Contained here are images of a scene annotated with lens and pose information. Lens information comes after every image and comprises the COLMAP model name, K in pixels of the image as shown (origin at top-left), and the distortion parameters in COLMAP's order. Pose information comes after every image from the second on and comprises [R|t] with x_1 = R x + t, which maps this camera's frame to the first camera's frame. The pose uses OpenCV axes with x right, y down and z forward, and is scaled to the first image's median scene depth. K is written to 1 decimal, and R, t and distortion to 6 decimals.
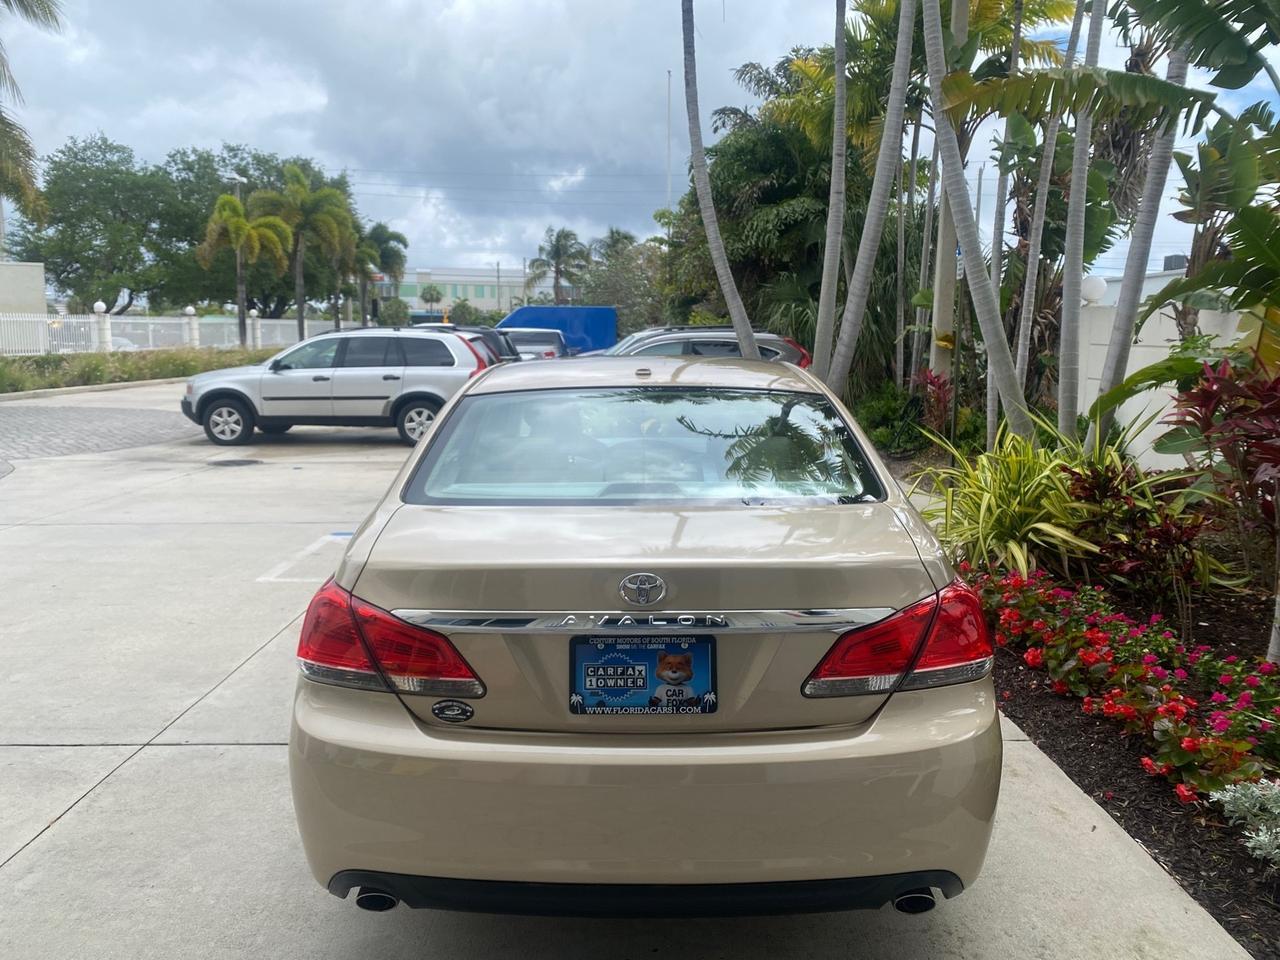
lens RADIAL K [[986.2, 0, 636.4], [0, 986.2, 481.1], [0, 0, 1]] dist [0.020129, -0.023651]
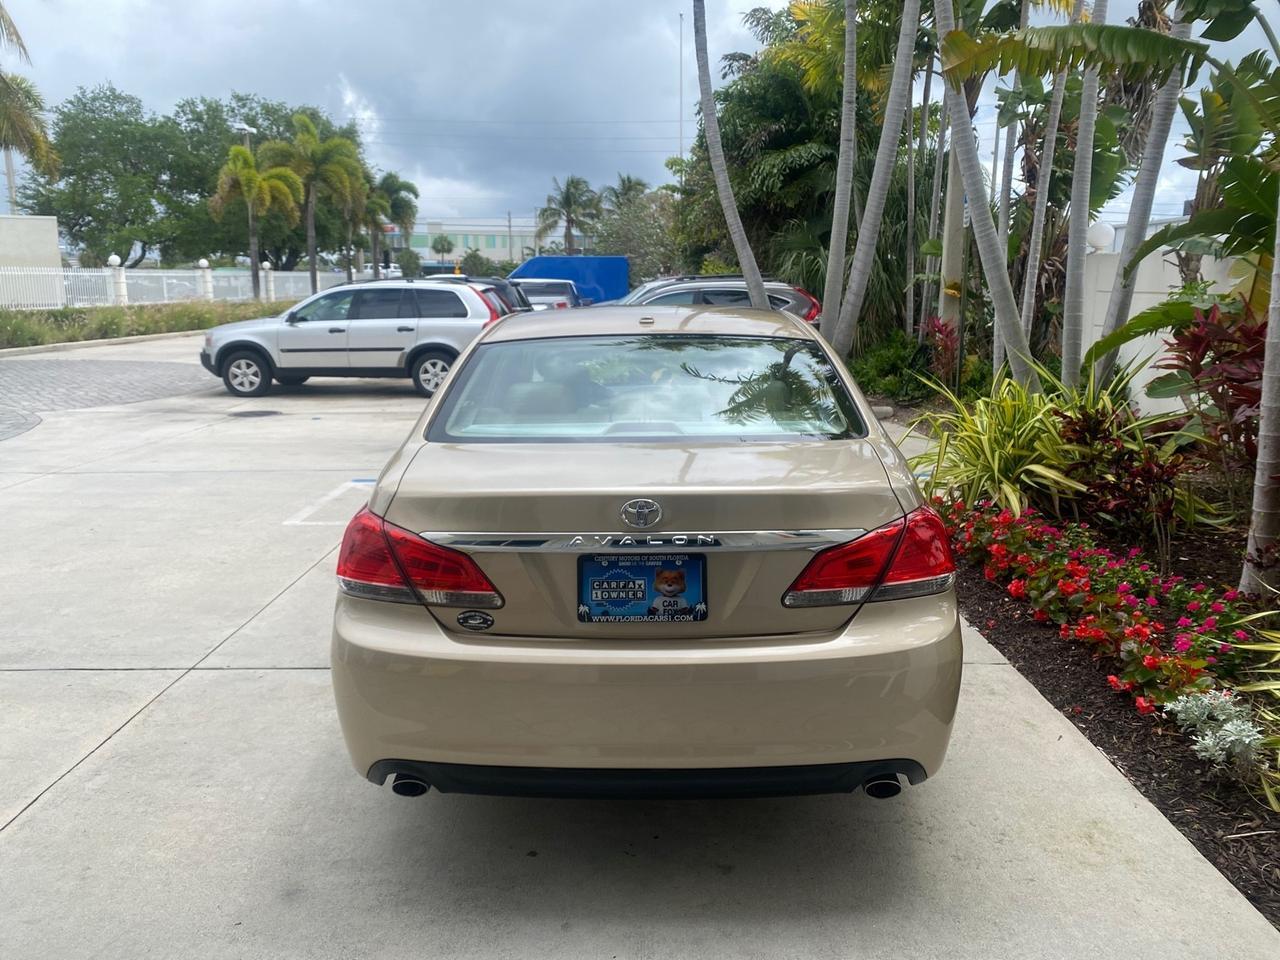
lens RADIAL K [[986.2, 0, 637.4], [0, 986.2, 482.7], [0, 0, 1]] dist [0.020129, -0.023651]
pose [[0.999906, -0.003860, -0.013124, 0.003245], [0.004518, 0.998715, 0.050486, 0.003654], [0.012912, -0.050541, 0.998639, -0.024669]]
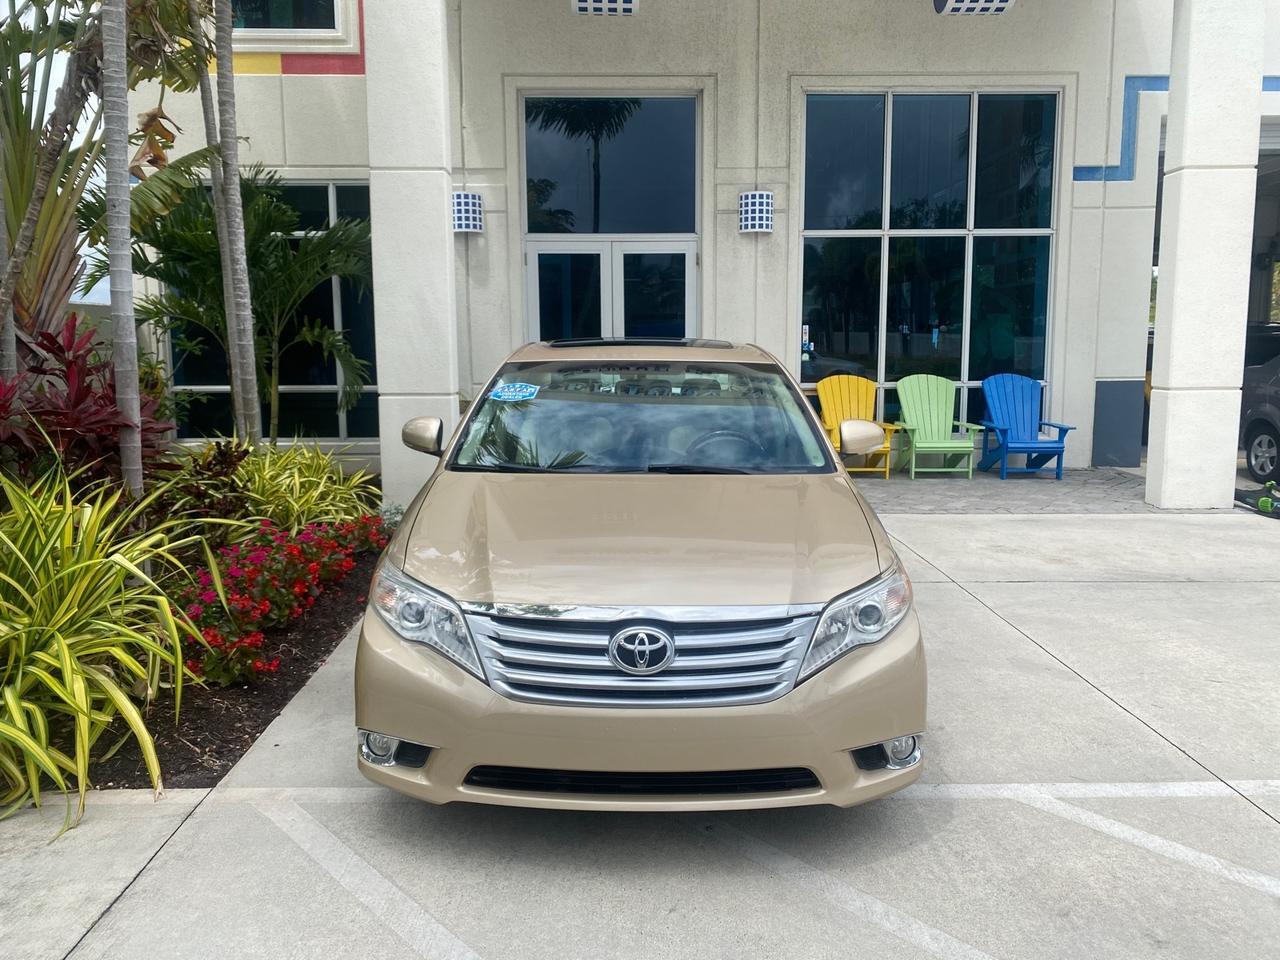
lens RADIAL K [[988.2, 0, 642.7], [0, 988.2, 464.7], [0, 0, 1]] dist [0.002531, -0.001291]
pose [[-0.999911, 0.000702, -0.013339, 0.009629], [-0.002904, 0.963304, 0.268398, -0.123685], [0.013038, 0.268413, -0.963216, 0.900582]]
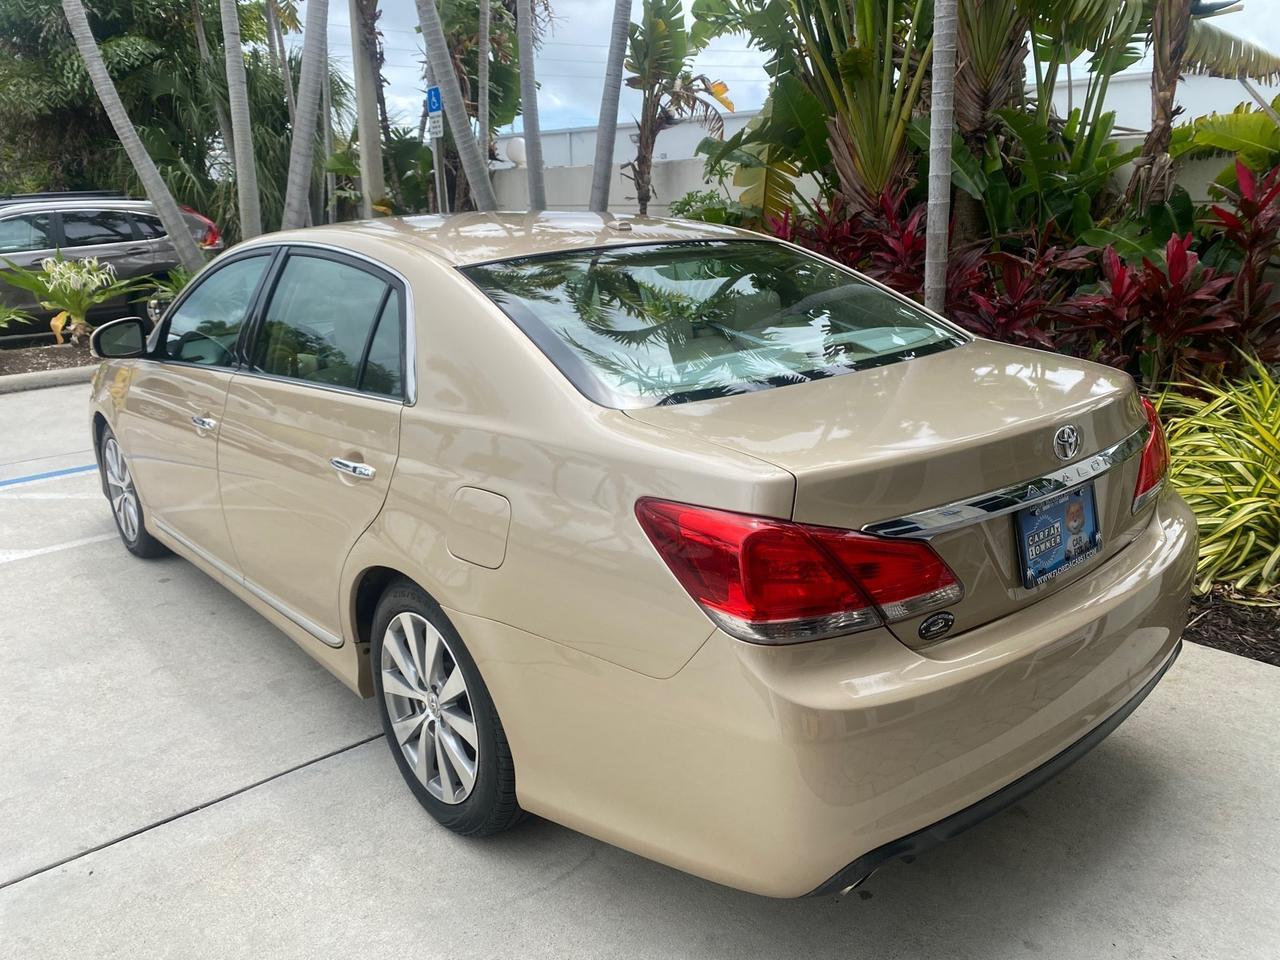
lens RADIAL K [[986.2, 0, 644.8], [0, 986.2, 479.0], [0, 0, 1]] dist [0.020129, -0.023651]
pose [[0.753423, -0.197109, 0.627297, -0.178219], [0.118749, 0.979114, 0.165032, -0.012026], [-0.646724, -0.049848, 0.761093, 0.106119]]
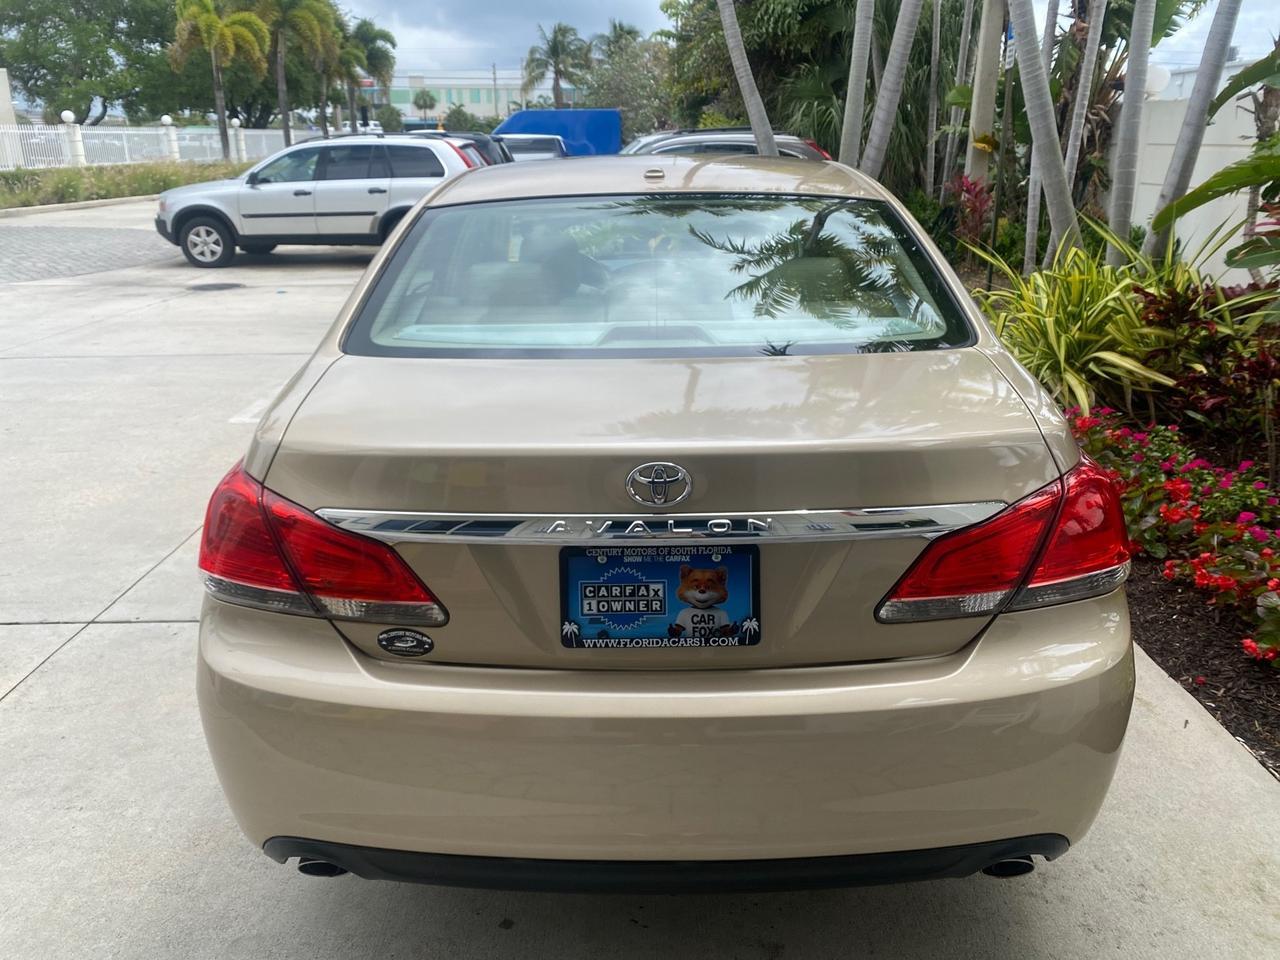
lens RADIAL K [[986.2, 0, 638.6], [0, 986.2, 478.2], [0, 0, 1]] dist [0.020129, -0.023651]
pose [[0.999944, -0.008427, -0.006398, -0.000786], [0.009433, 0.983941, 0.178245, -0.004199], [0.004793, -0.178295, 0.983965, 0.058529]]
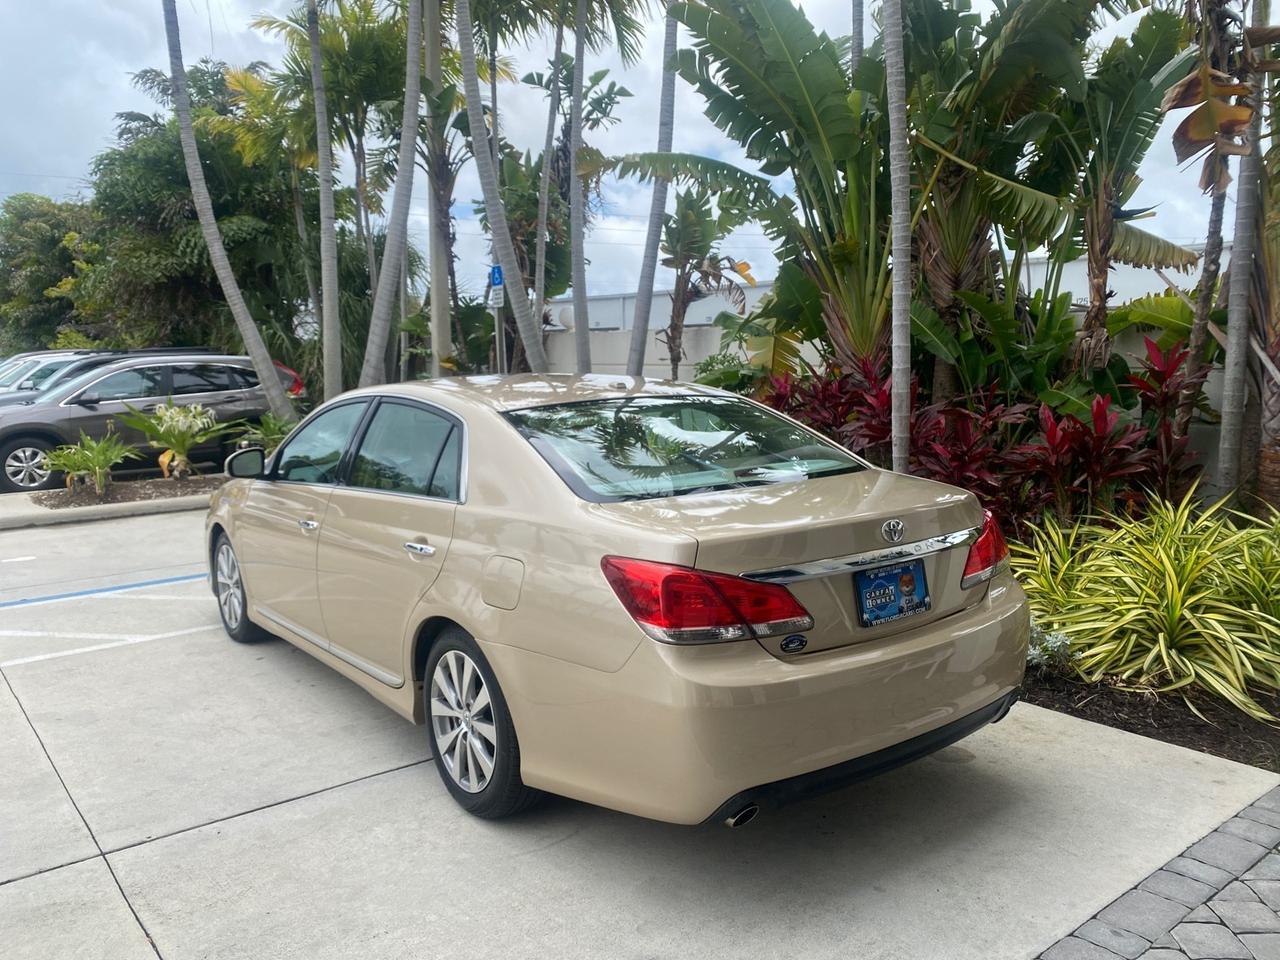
lens RADIAL K [[986.2, 0, 642.4], [0, 986.2, 484.2], [0, 0, 1]] dist [0.020129, -0.023651]
pose [[0.789684, -0.090917, 0.606740, -0.223971], [0.103338, 0.994540, 0.014532, -0.002942], [-0.604749, 0.051224, 0.794767, 0.017232]]
